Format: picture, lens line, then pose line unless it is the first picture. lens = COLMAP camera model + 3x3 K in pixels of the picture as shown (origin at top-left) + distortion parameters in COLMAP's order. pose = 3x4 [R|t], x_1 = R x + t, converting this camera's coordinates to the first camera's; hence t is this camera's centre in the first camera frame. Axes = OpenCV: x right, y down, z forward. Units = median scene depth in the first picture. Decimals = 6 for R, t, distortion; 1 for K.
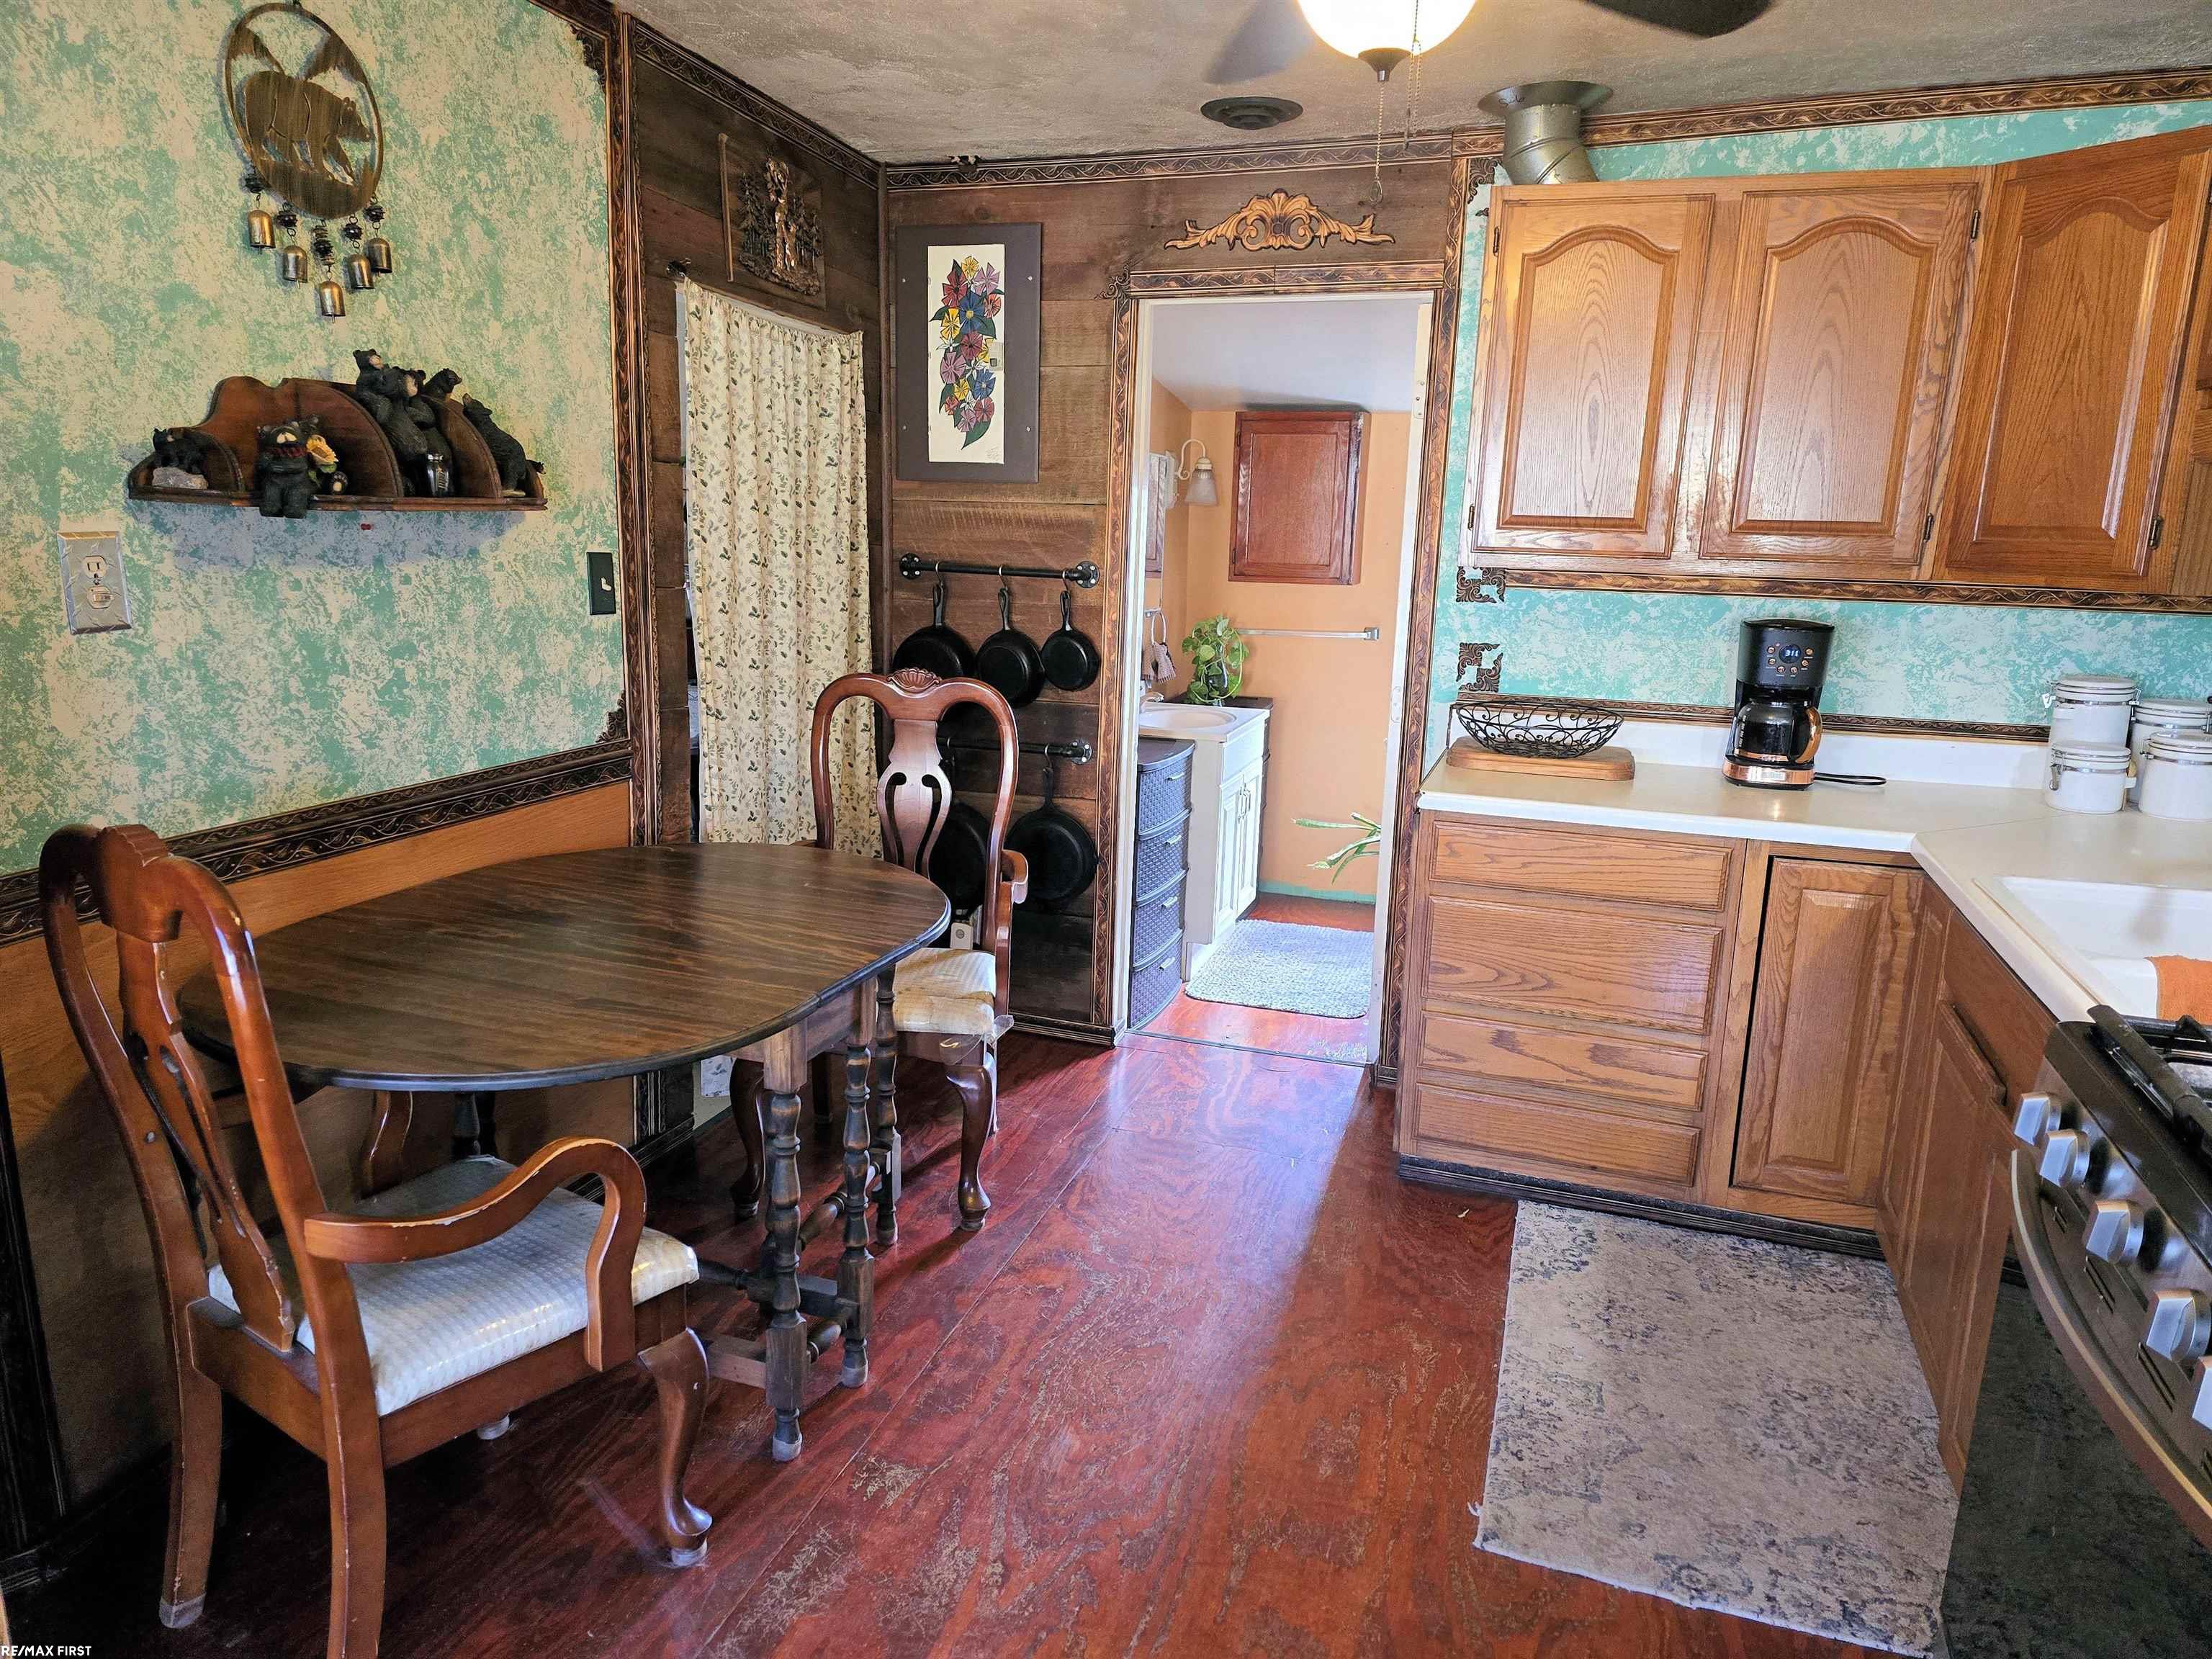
lens RADIAL K [[1443.3, 0, 1108.9], [0, 1443.3, 852.2], [0, 0, 1]] dist [0.080466, -0.057660]
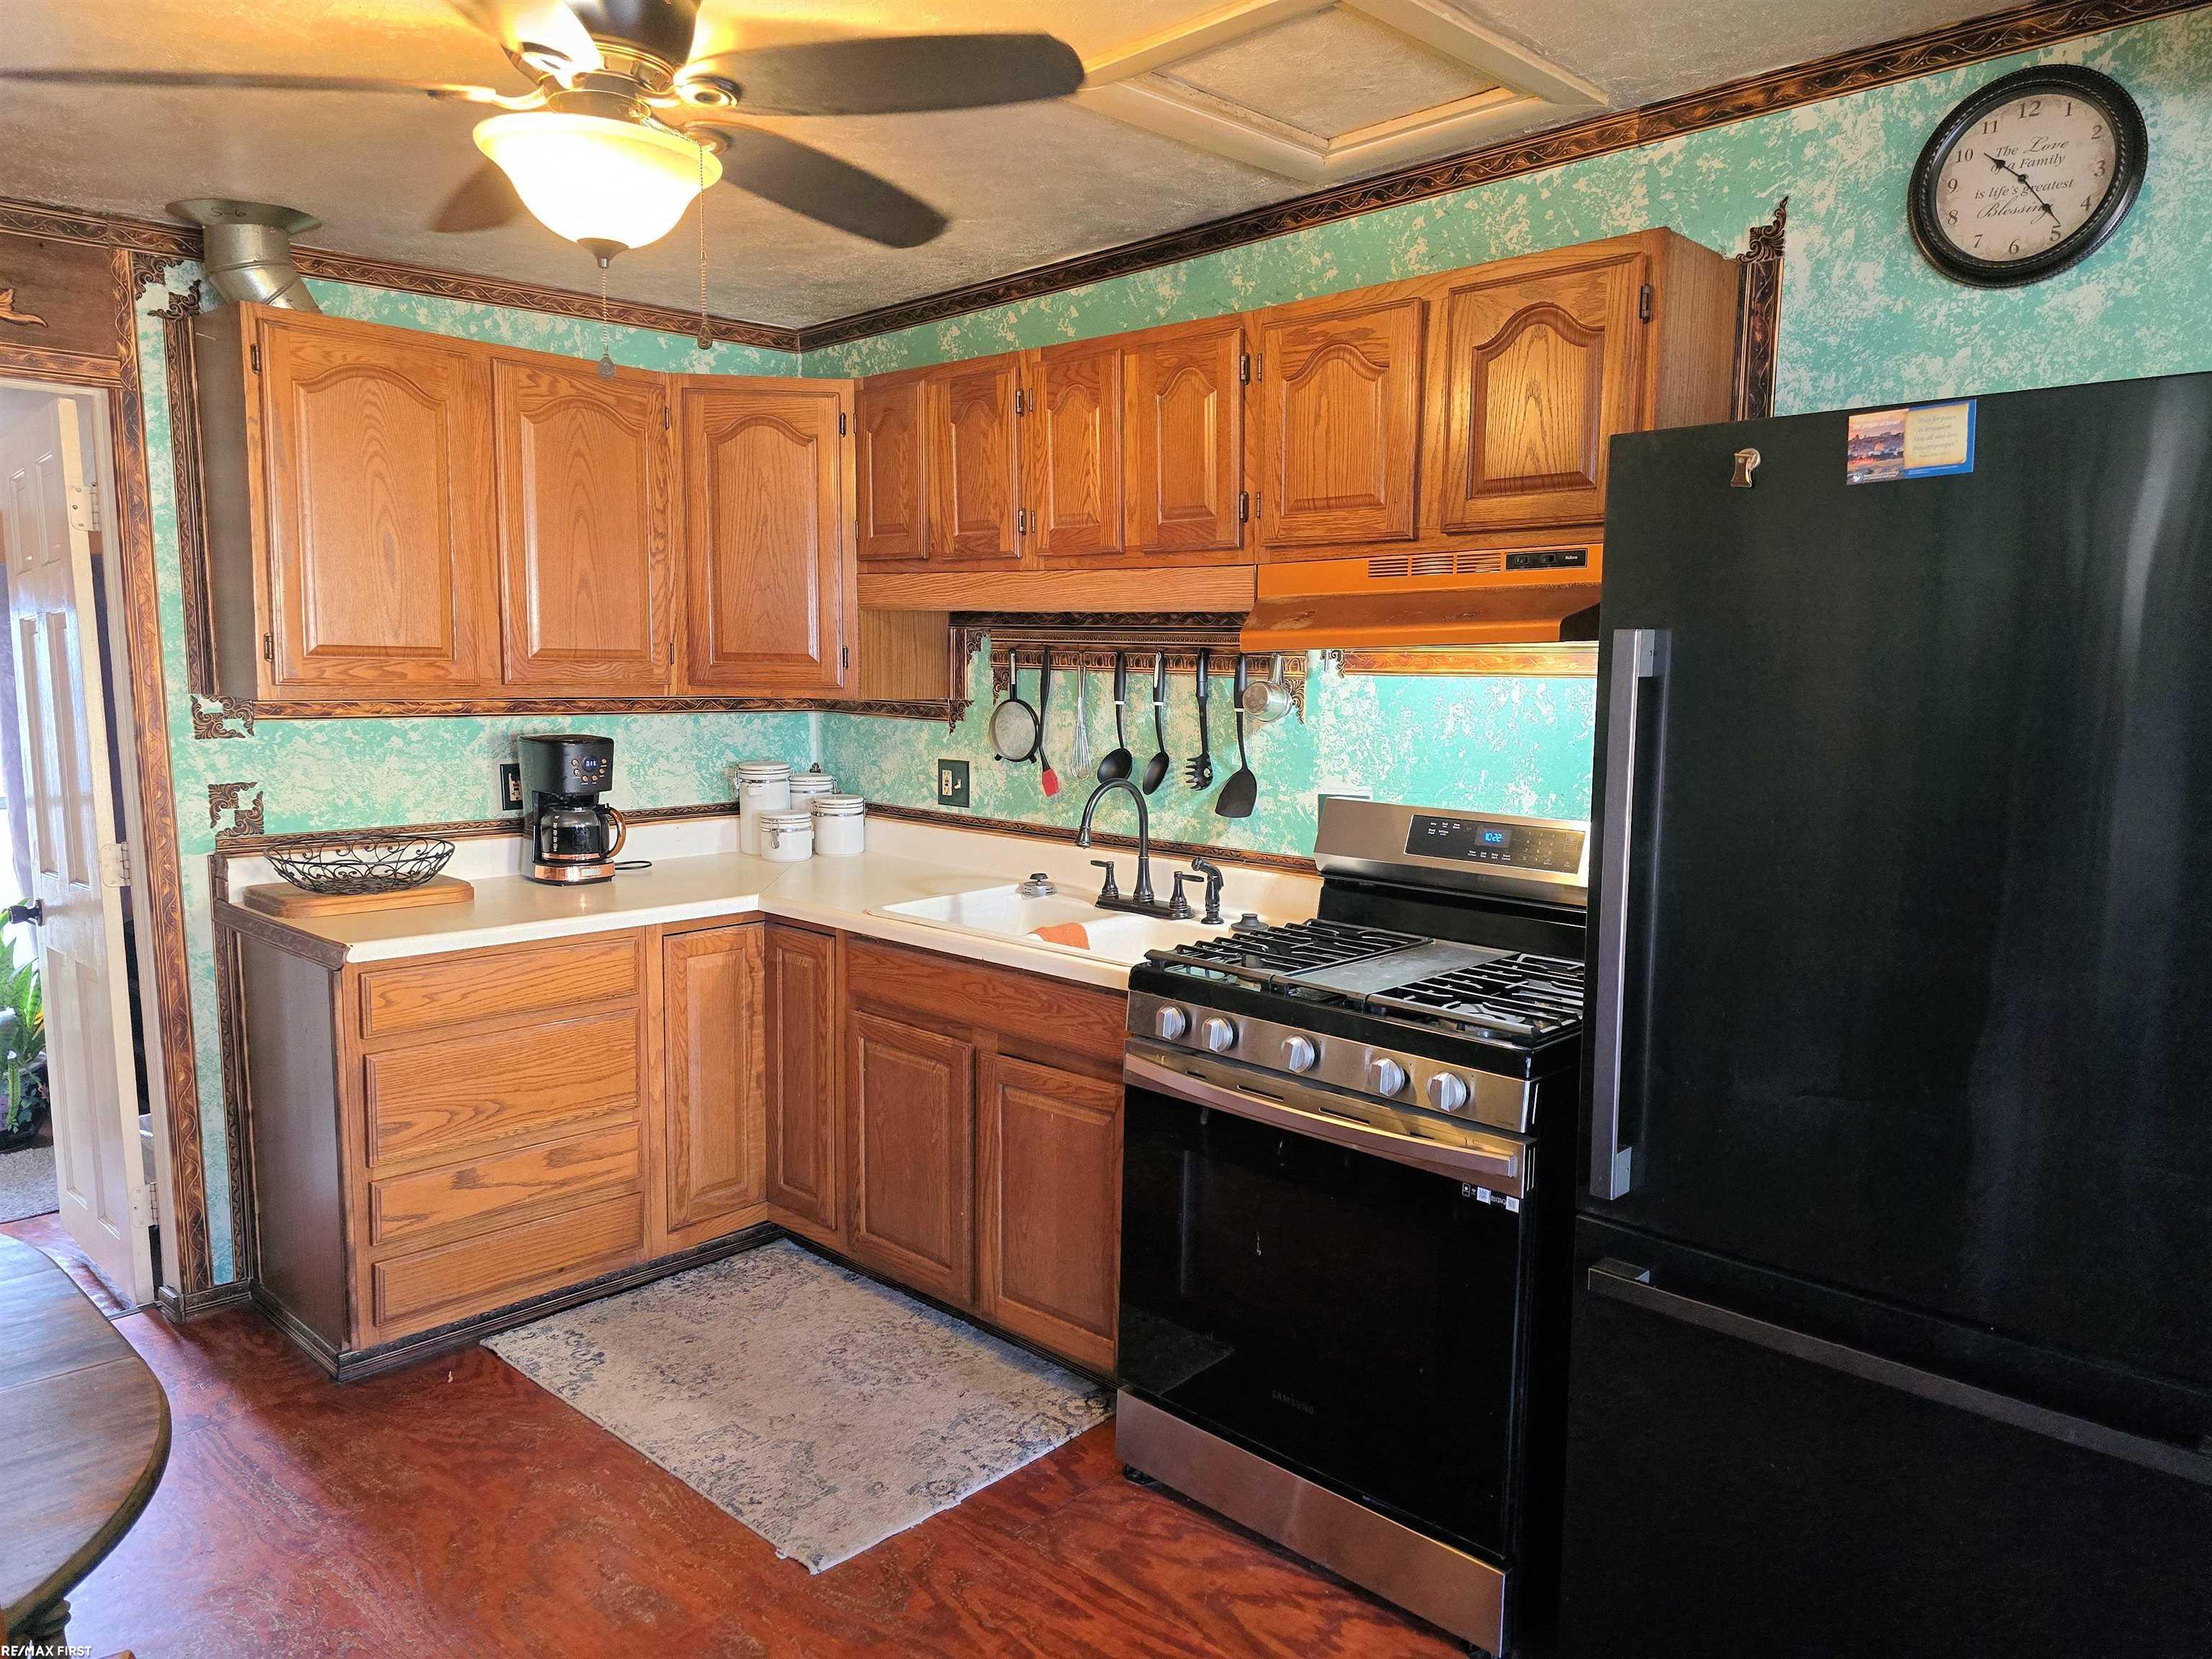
lens RADIAL K [[1443.3, 0, 1108.9], [0, 1443.3, 852.2], [0, 0, 1]] dist [0.080466, -0.057660]
pose [[0.446532, -0.147380, 0.882547, -0.353409], [0.206073, 0.976765, 0.058850, -0.051082], [-0.870714, 0.155591, 0.466528, 0.131343]]
